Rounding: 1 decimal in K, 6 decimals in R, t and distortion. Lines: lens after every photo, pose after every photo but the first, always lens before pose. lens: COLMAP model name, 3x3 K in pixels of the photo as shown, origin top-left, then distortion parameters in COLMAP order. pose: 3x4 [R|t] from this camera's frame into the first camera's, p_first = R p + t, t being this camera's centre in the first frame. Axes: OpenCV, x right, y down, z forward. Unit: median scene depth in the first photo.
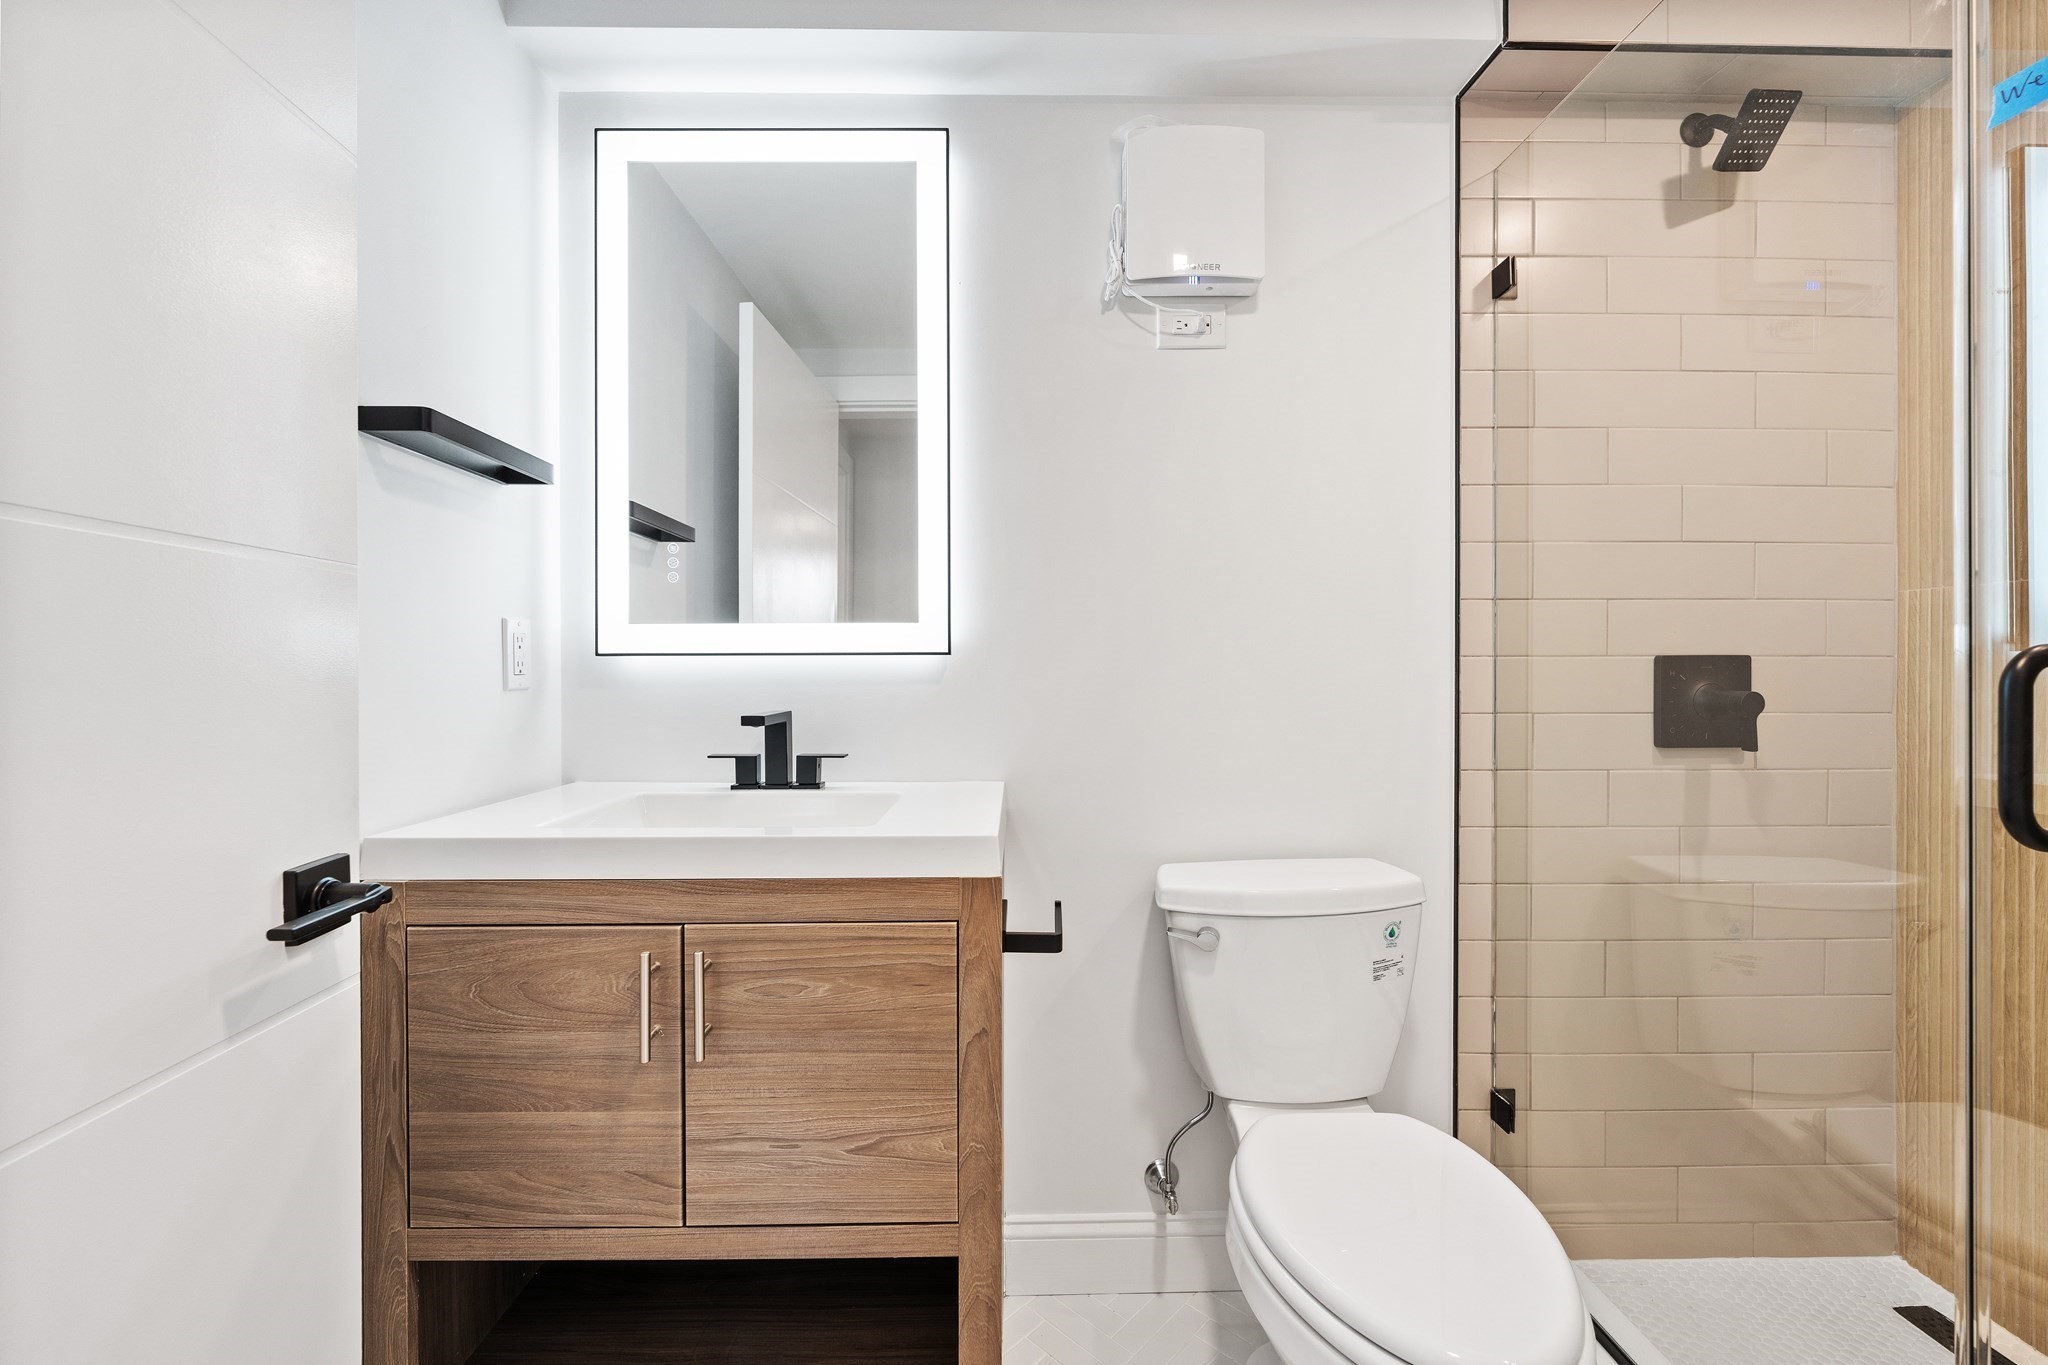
lens RADIAL K [[838.0, 0, 1024.3], [0, 838.0, 667.5], [0, 0, 1]] dist [0.000007, -0.000137]
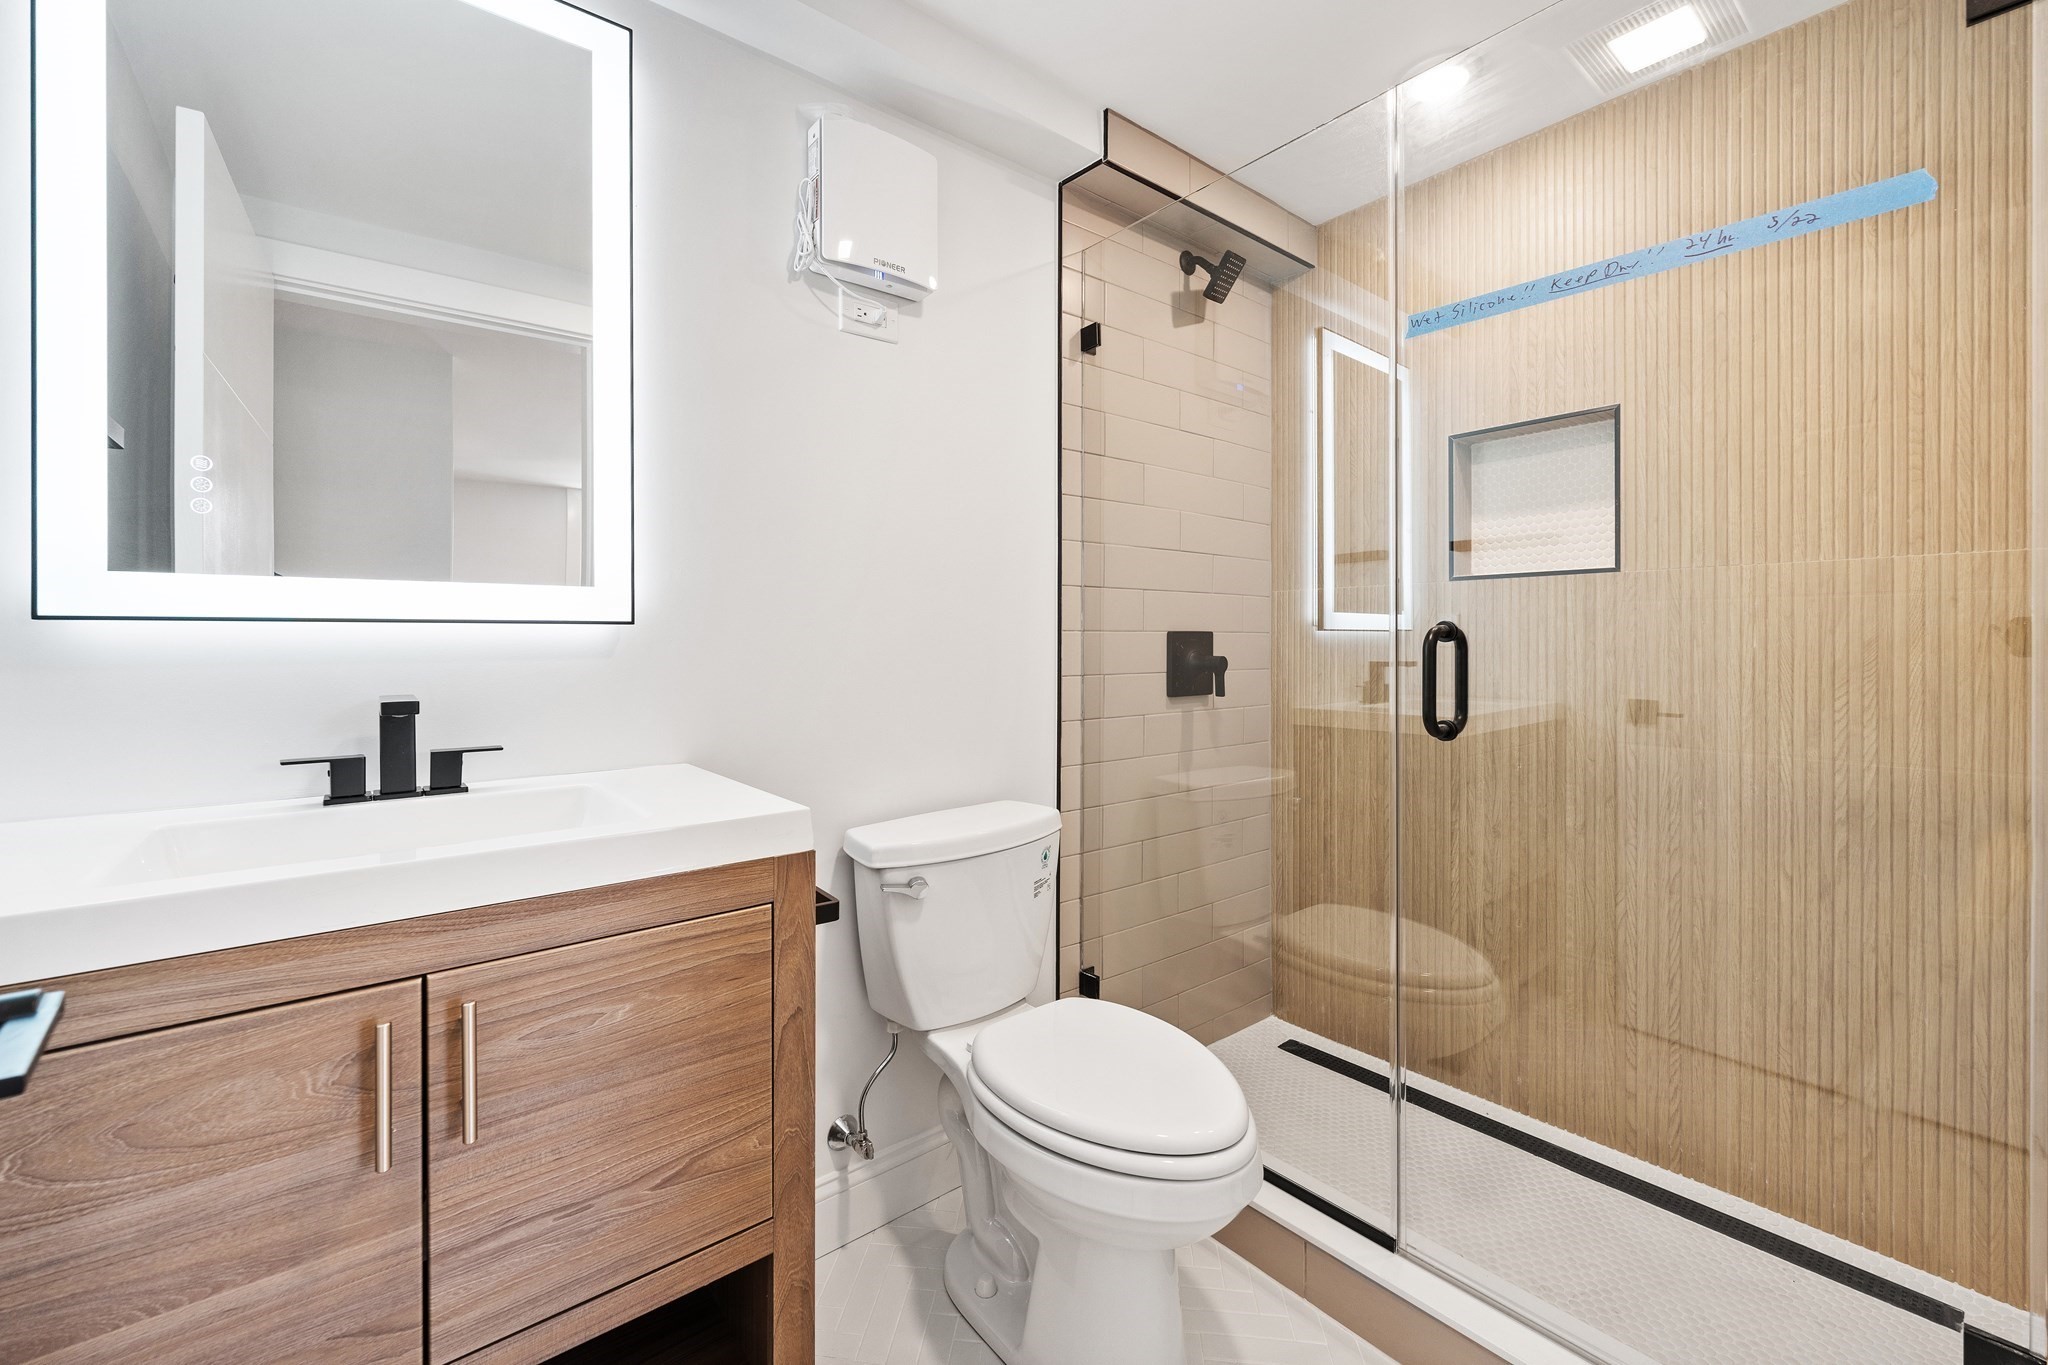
lens RADIAL K [[848.4, 0, 1023.2], [0, 848.4, 639.6], [0, 0, 1]] dist [-0.000949, -0.000454]
pose [[0.785153, 0.000938, 0.619301, -0.452949], [0.000707, 0.999997, -0.002411, 0.004525], [-0.619302, 0.002331, 0.785150, 0.060334]]
